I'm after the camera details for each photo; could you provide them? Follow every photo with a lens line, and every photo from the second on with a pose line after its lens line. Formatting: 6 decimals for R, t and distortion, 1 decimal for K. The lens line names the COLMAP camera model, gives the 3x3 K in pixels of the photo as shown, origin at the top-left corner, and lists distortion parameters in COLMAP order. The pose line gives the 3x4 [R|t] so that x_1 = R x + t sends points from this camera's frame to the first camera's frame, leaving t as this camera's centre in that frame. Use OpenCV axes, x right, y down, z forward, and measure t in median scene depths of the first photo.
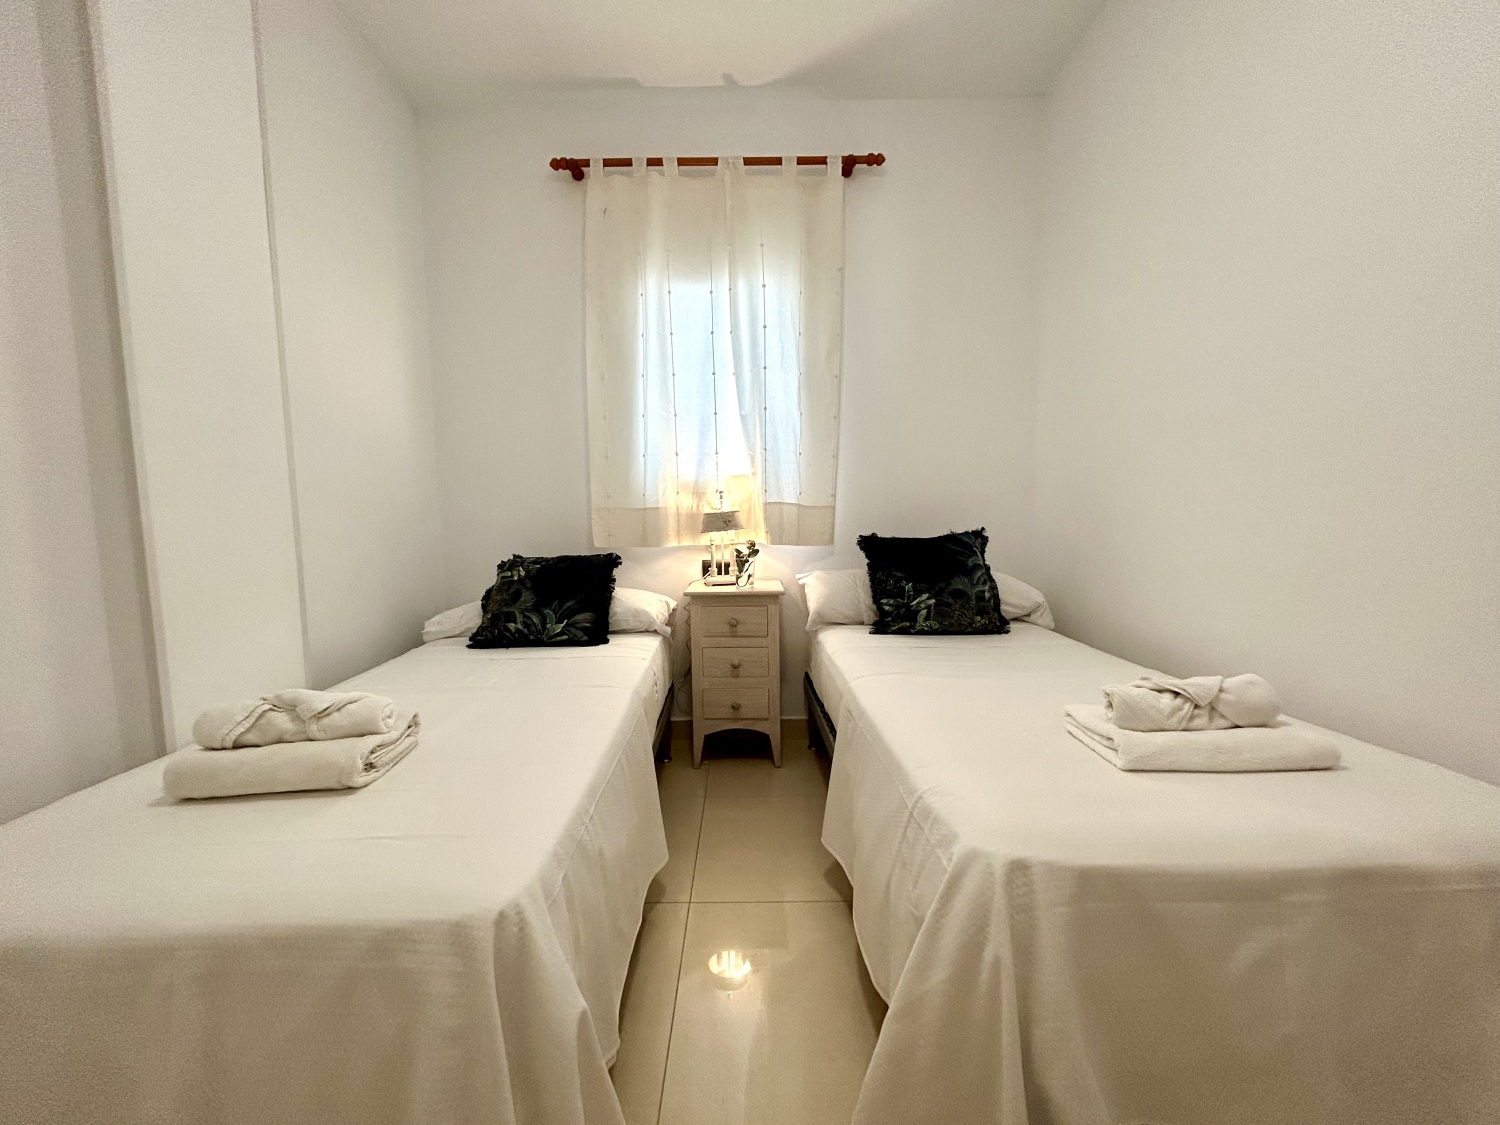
lens RADIAL K [[601.6, 0, 742.8], [0, 601.6, 562.0], [0, 0, 1]] dist [-0.002010, 0.001031]
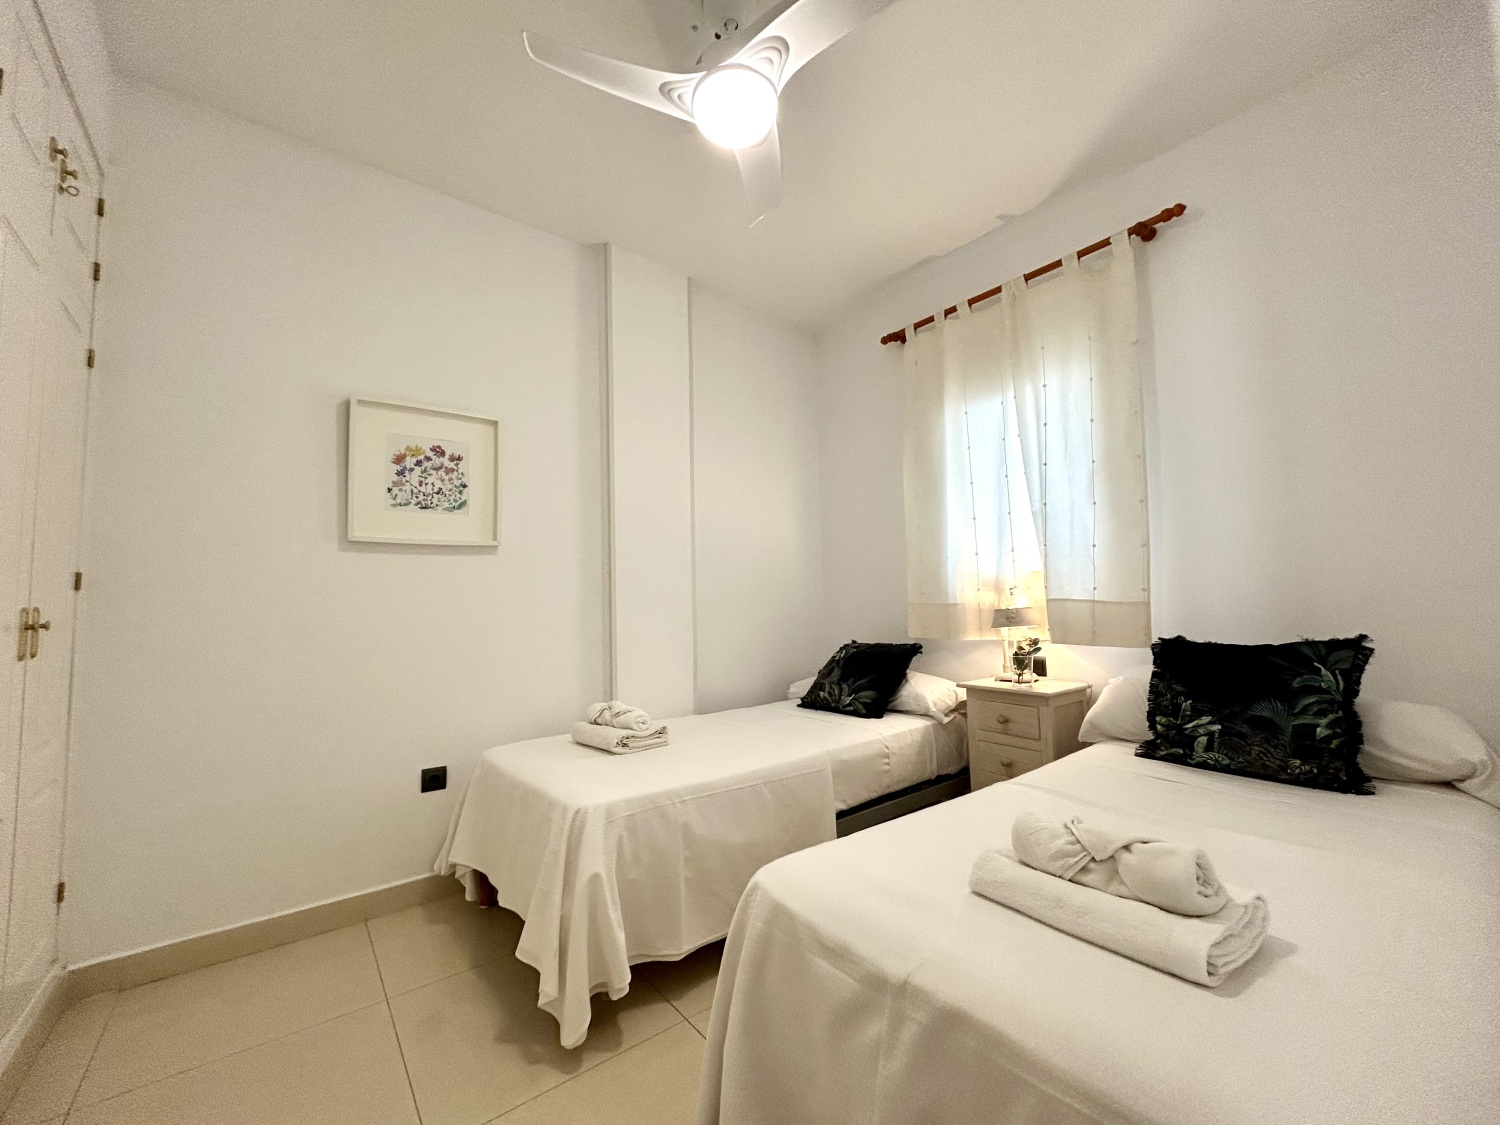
lens RADIAL K [[601.6, 0, 742.8], [0, 601.6, 562.0], [0, 0, 1]] dist [-0.002010, 0.001031]
pose [[0.616405, -0.051742, -0.785728, 0.515471], [-0.054765, 0.992606, -0.108328, -0.027080], [0.785523, 0.109805, 0.609013, 0.017191]]
